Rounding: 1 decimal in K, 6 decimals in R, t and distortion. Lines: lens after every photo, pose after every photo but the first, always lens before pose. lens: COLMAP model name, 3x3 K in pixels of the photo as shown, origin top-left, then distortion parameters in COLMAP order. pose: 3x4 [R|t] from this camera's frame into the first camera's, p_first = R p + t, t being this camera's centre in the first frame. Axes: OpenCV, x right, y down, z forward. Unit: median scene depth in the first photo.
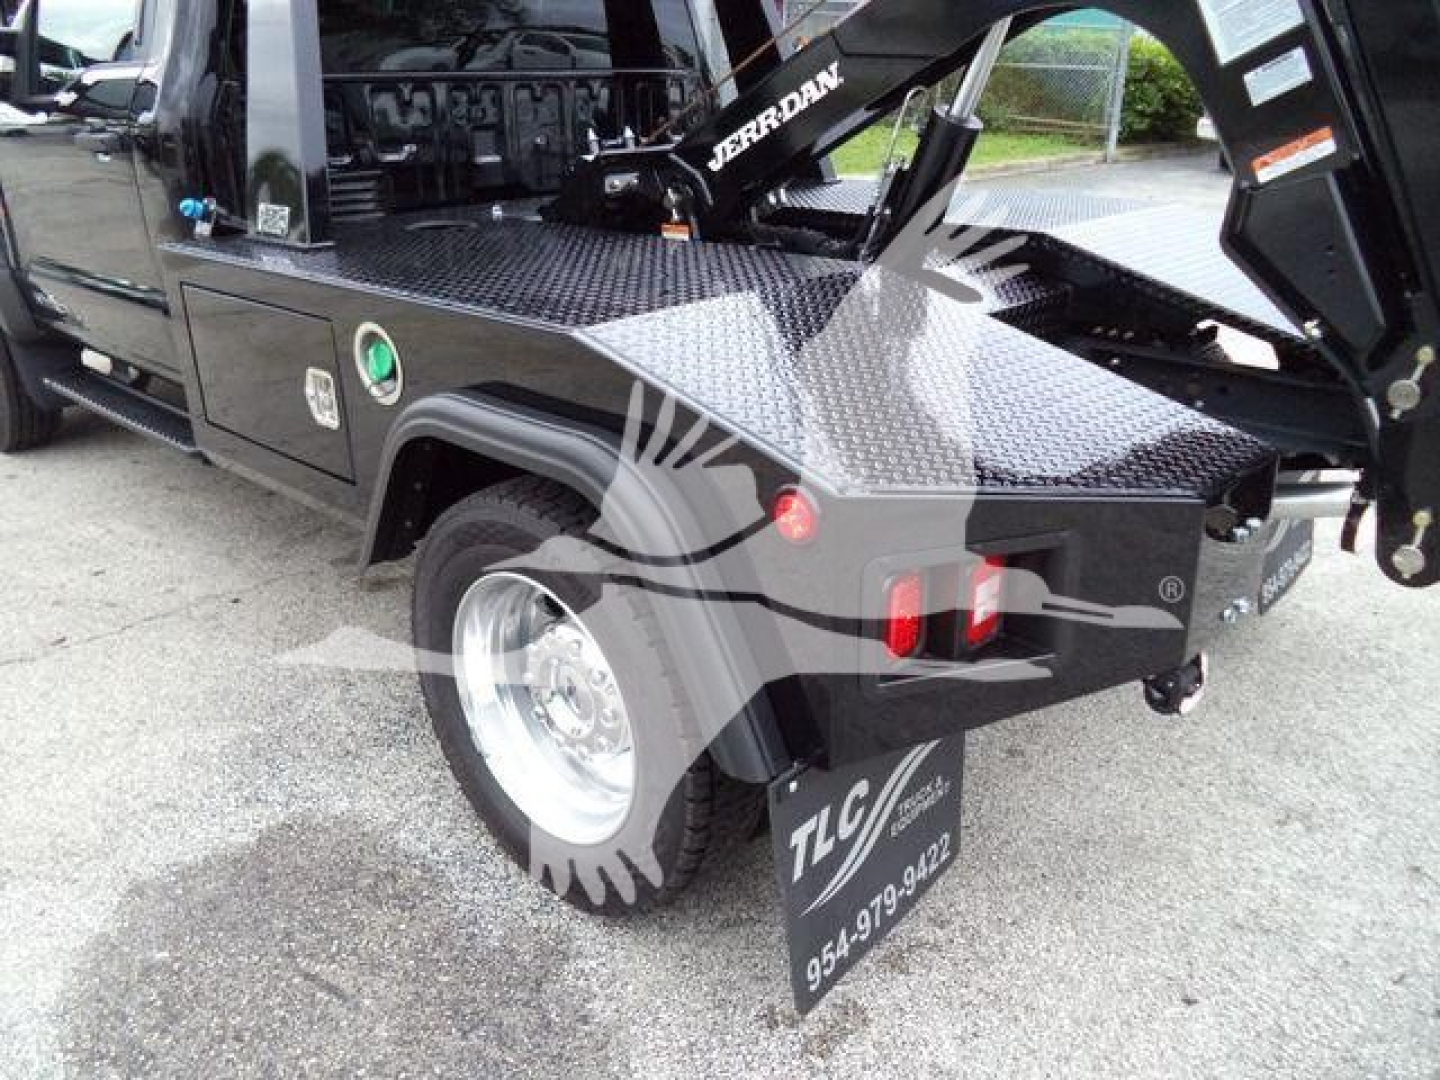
lens RADIAL K [[1148.4, 0, 724.6], [0, 1148.4, 550.3], [0, 0, 1]] dist [-0.023787, -0.001035]
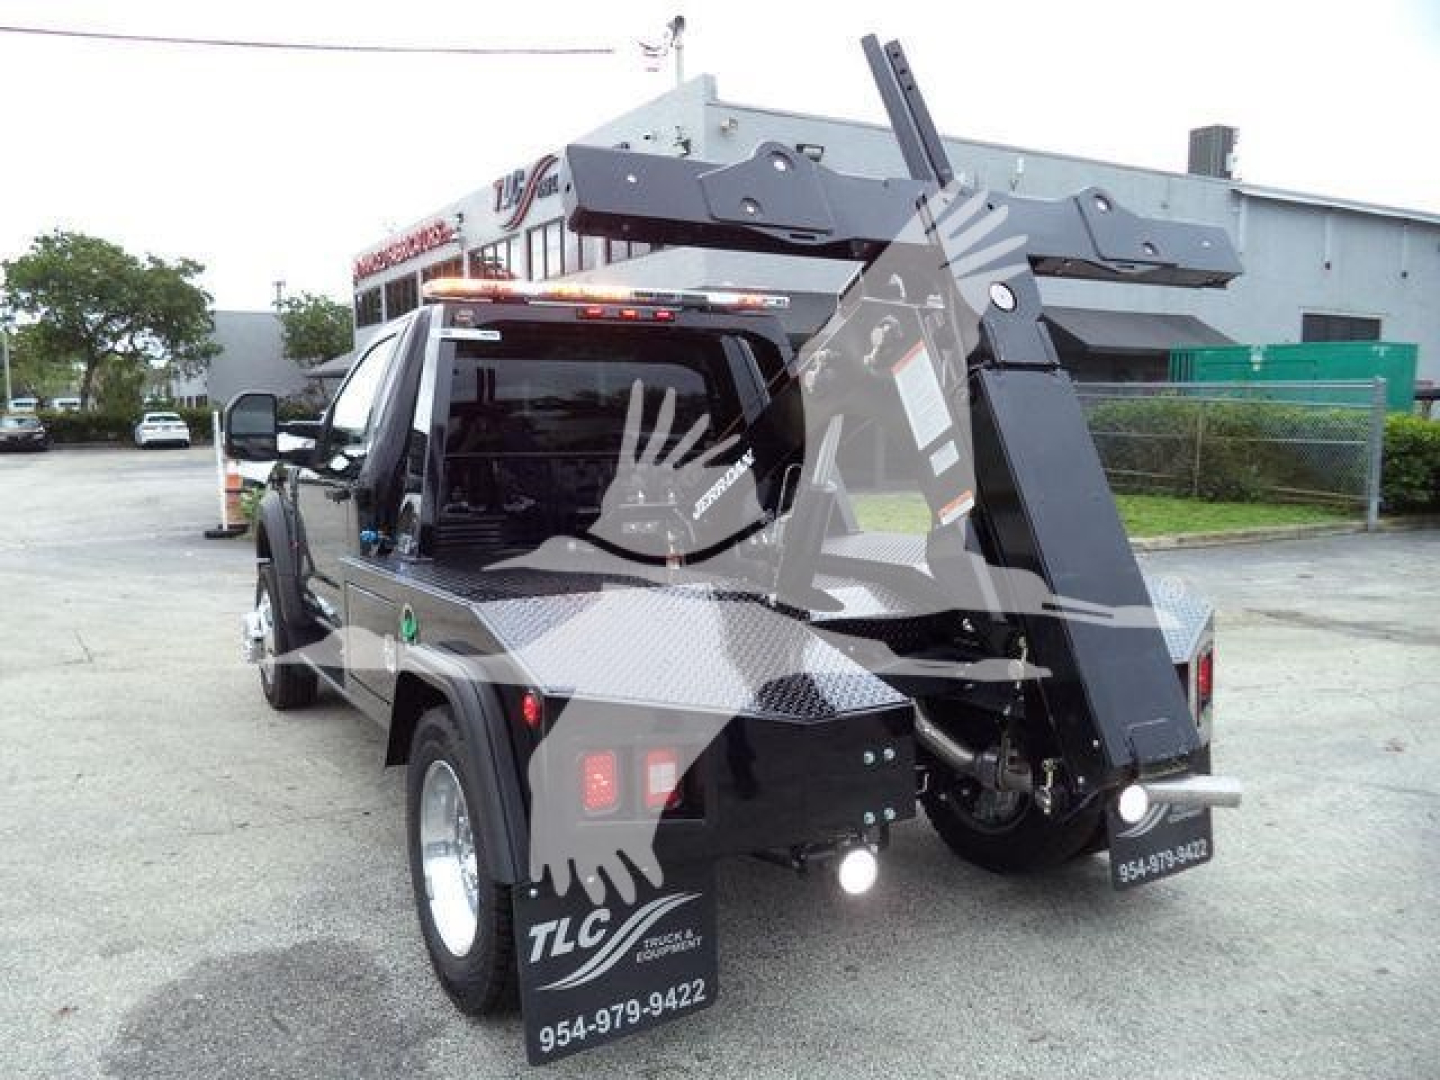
lens RADIAL K [[1164.3, 0, 727.9], [0, 1164.3, 544.6], [0, 0, 1]] dist [-0.055964, 0.009083]
pose [[0.958978, 0.019776, -0.282790, 0.507817], [-0.105577, 0.950714, -0.291541, 0.129218], [0.263087, 0.309438, 0.913802, -0.335869]]
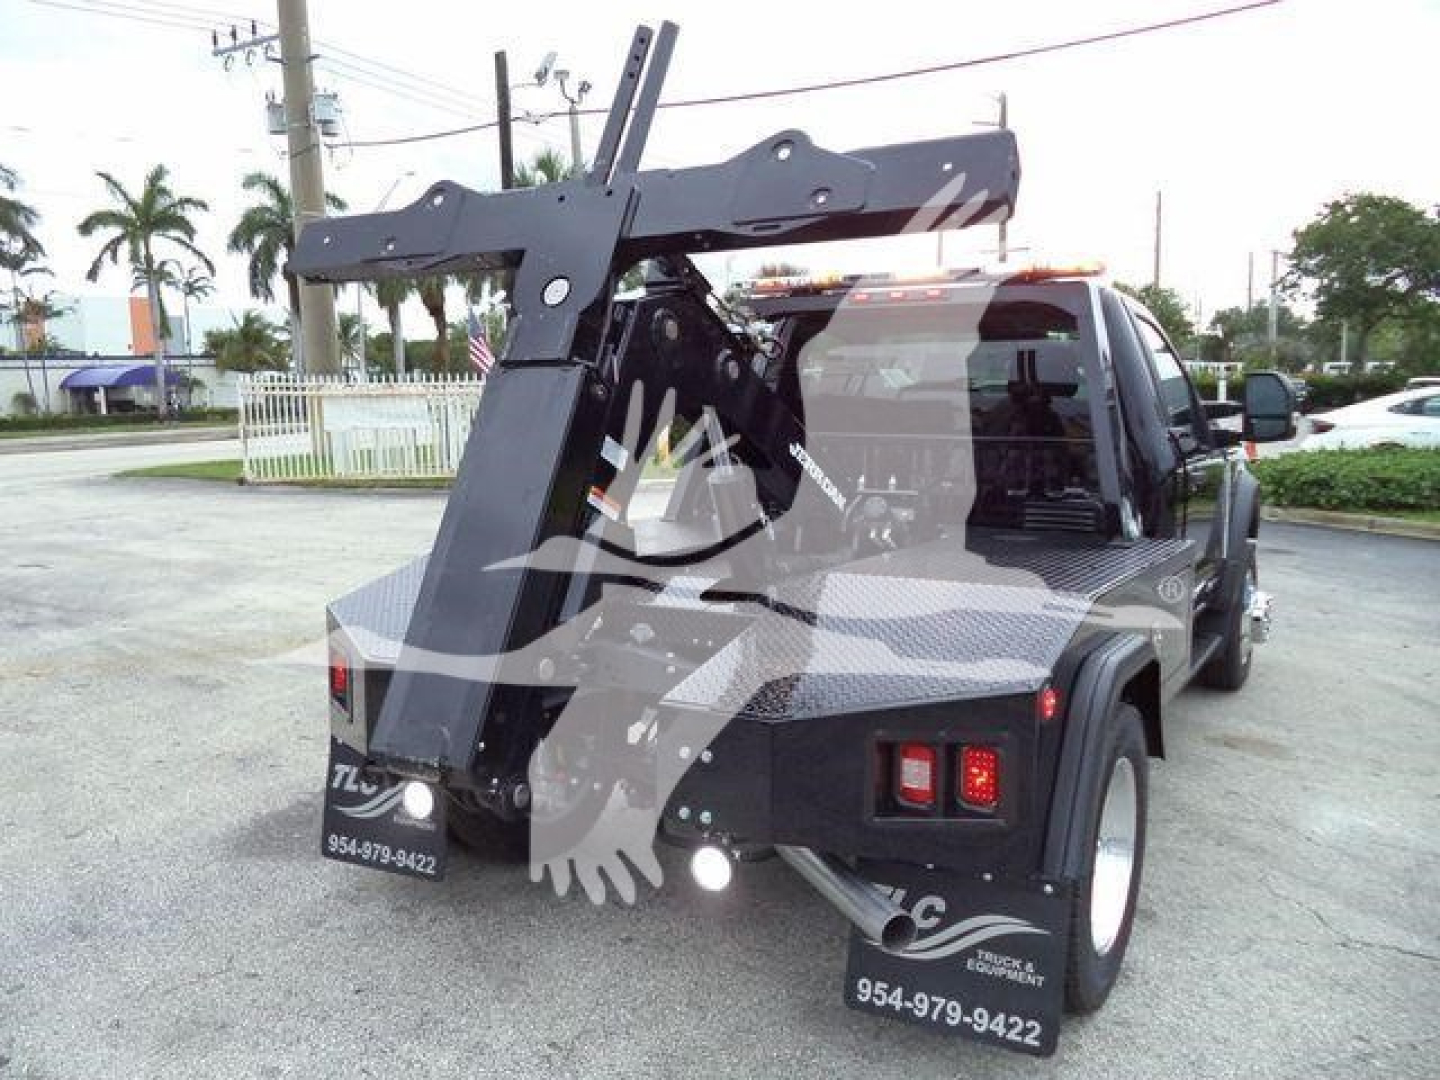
lens RADIAL K [[1171.0, 0, 726.4], [0, 1171.0, 542.1], [0, 0, 1]] dist [-0.027802, 0.001670]
pose [[0.194486, 0.119903, -0.973549, 1.085457], [-0.391275, 0.919604, 0.035093, -0.119532], [0.899488, 0.374101, 0.225765, 0.190273]]
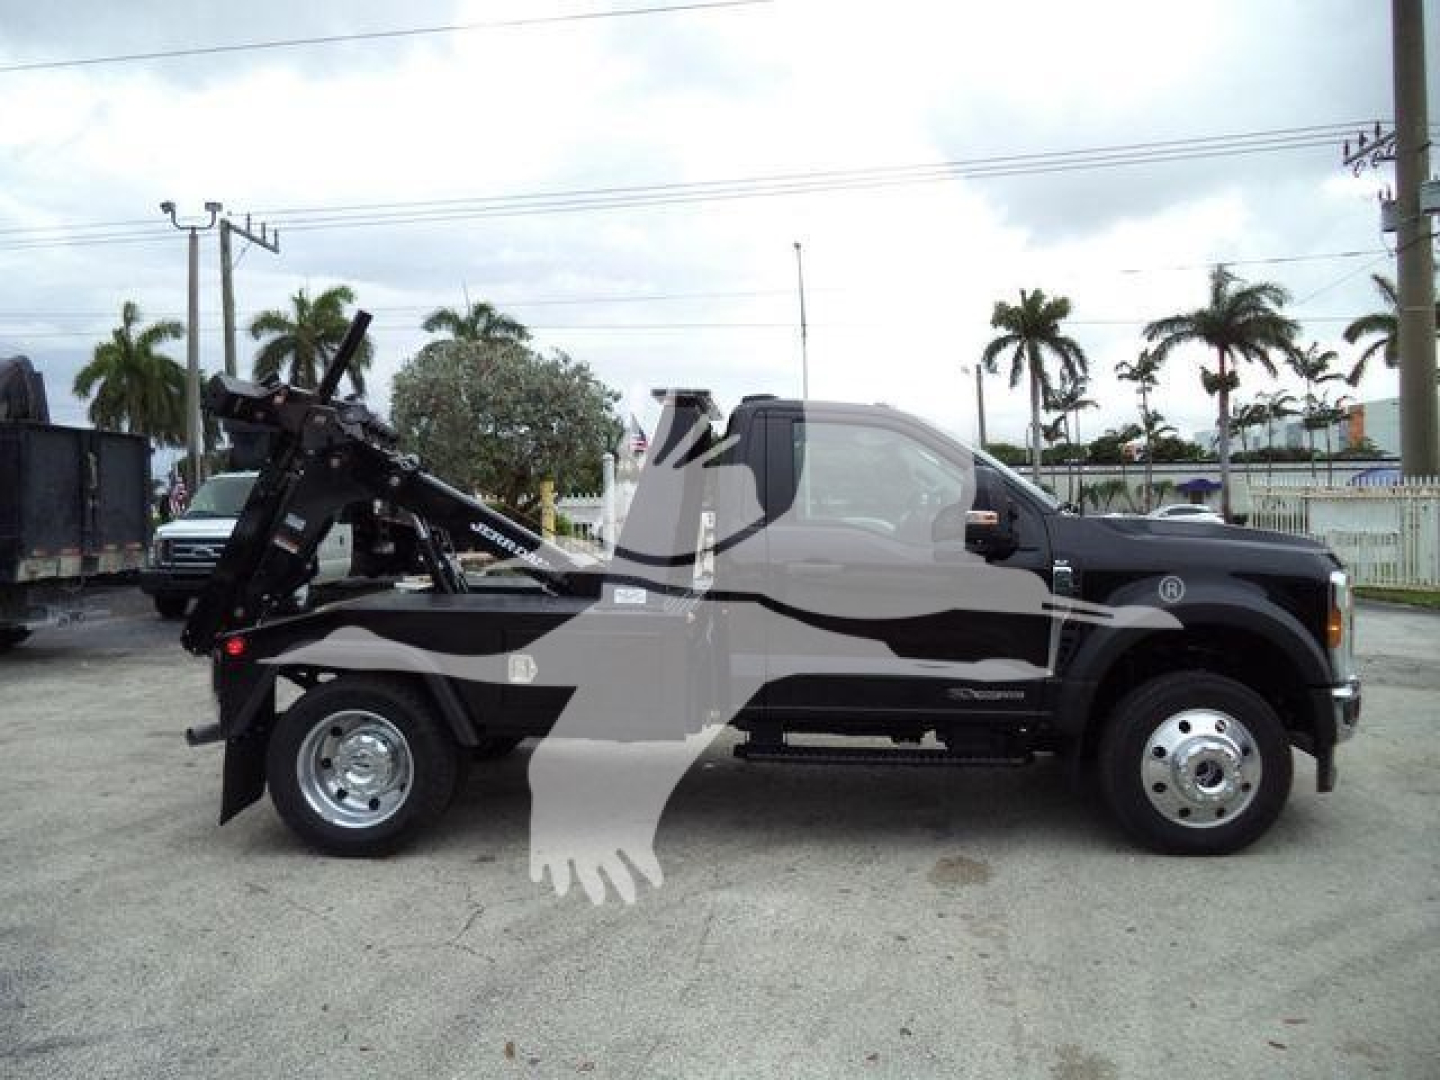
lens RADIAL K [[1184.4, 0, 721.1], [0, 1184.4, 574.9], [0, 0, 1]] dist [-0.103563, 0.105635]
pose [[-0.764169, 0.039407, -0.643811, 0.823023], [-0.263003, 0.892353, 0.366791, -1.166203], [0.588961, 0.449614, -0.671545, 2.579651]]
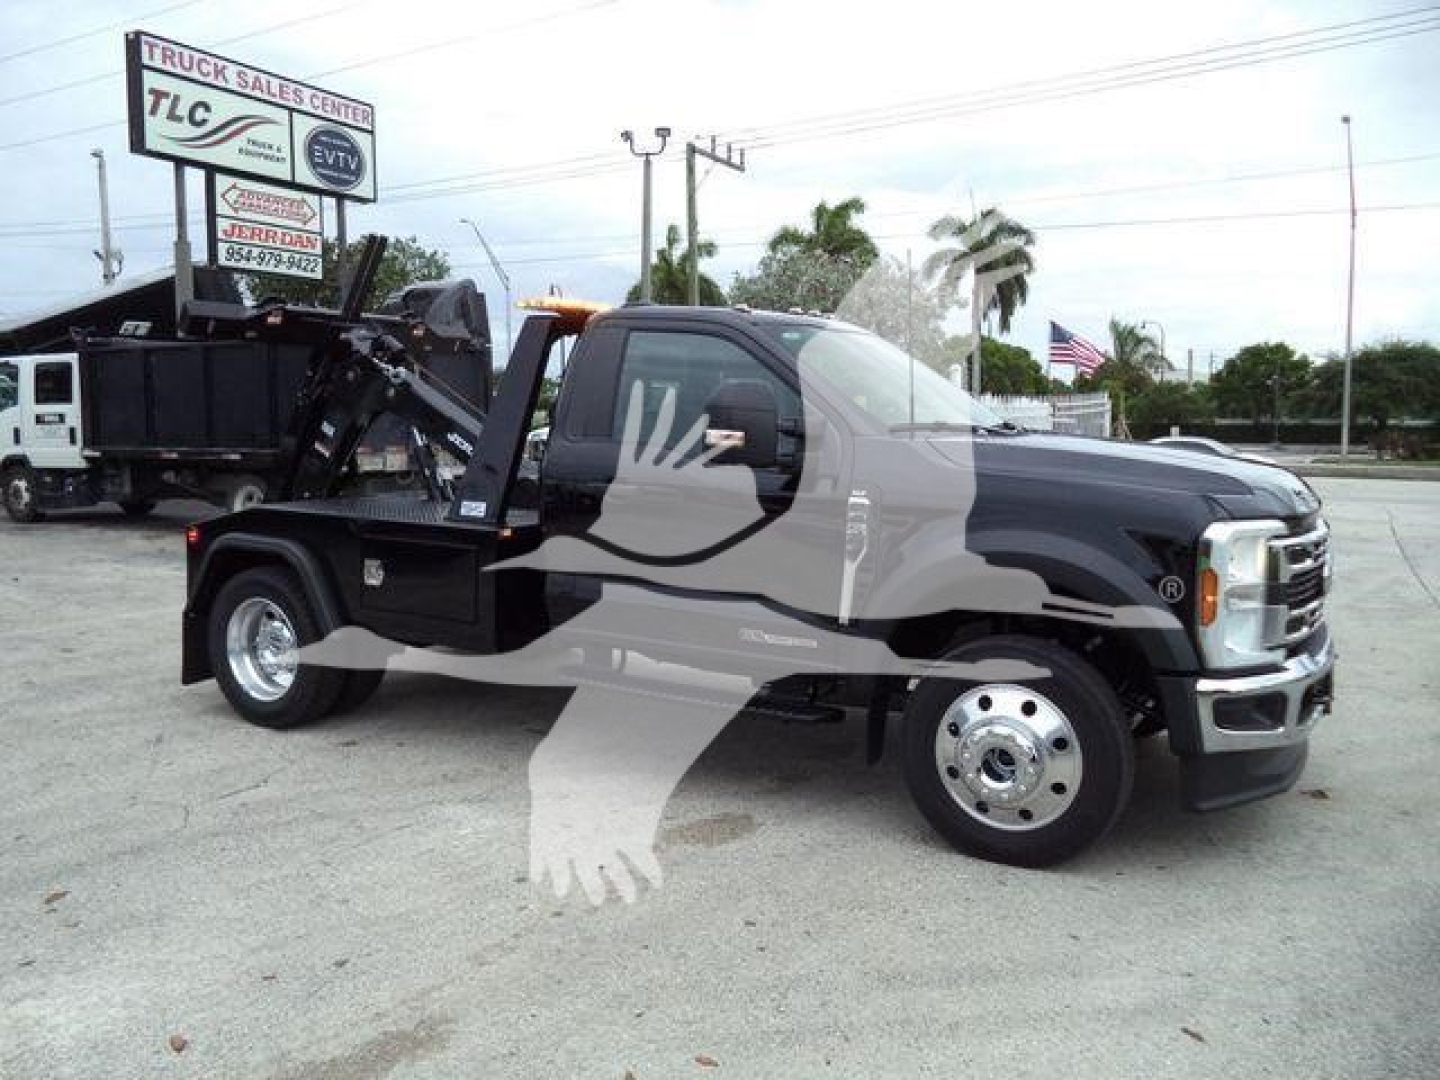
lens RADIAL K [[1171.0, 0, 726.4], [0, 1171.0, 542.1], [0, 0, 1]] dist [-0.027802, 0.001670]
pose [[-0.972315, 0.015561, -0.233155, -0.368766], [-0.105675, 0.860638, 0.498131, -1.377159], [0.208413, 0.508979, -0.835167, 2.999433]]
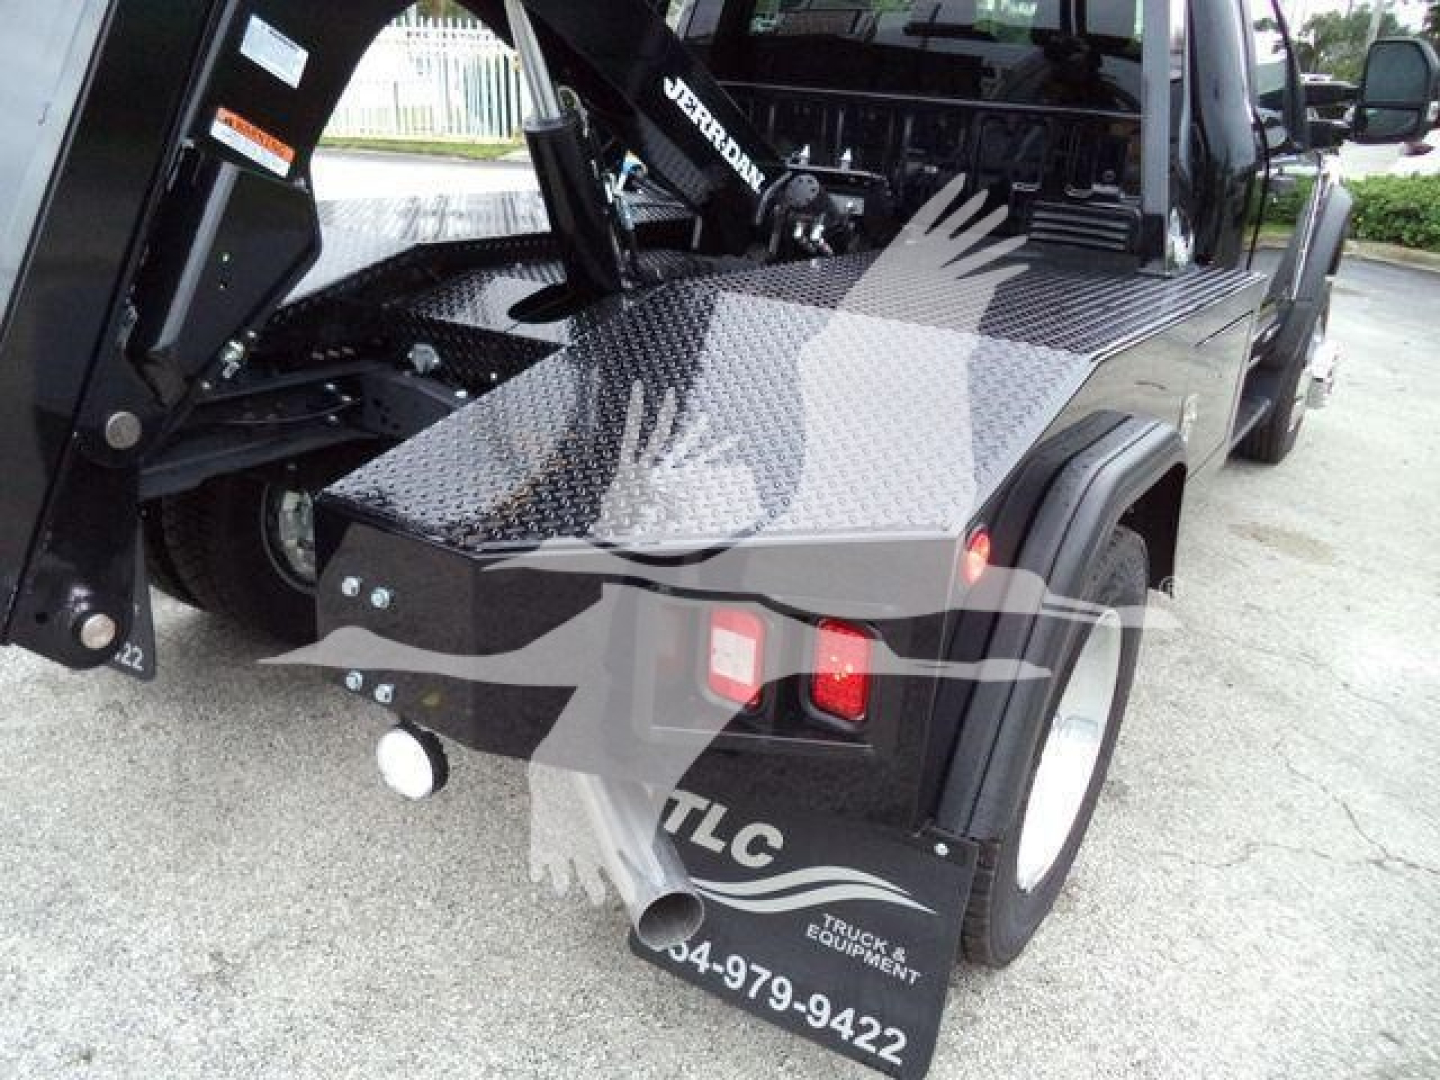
lens RADIAL K [[1188.6, 0, 714.3], [0, 1188.6, 539.7], [0, 0, 1]] dist [-0.025600, -0.002822]
pose [[0.154556, 0.371227, -0.915589, 0.669003], [-0.450431, 0.851285, 0.269120, -0.170833], [0.879332, 0.370815, 0.298784, 0.439550]]
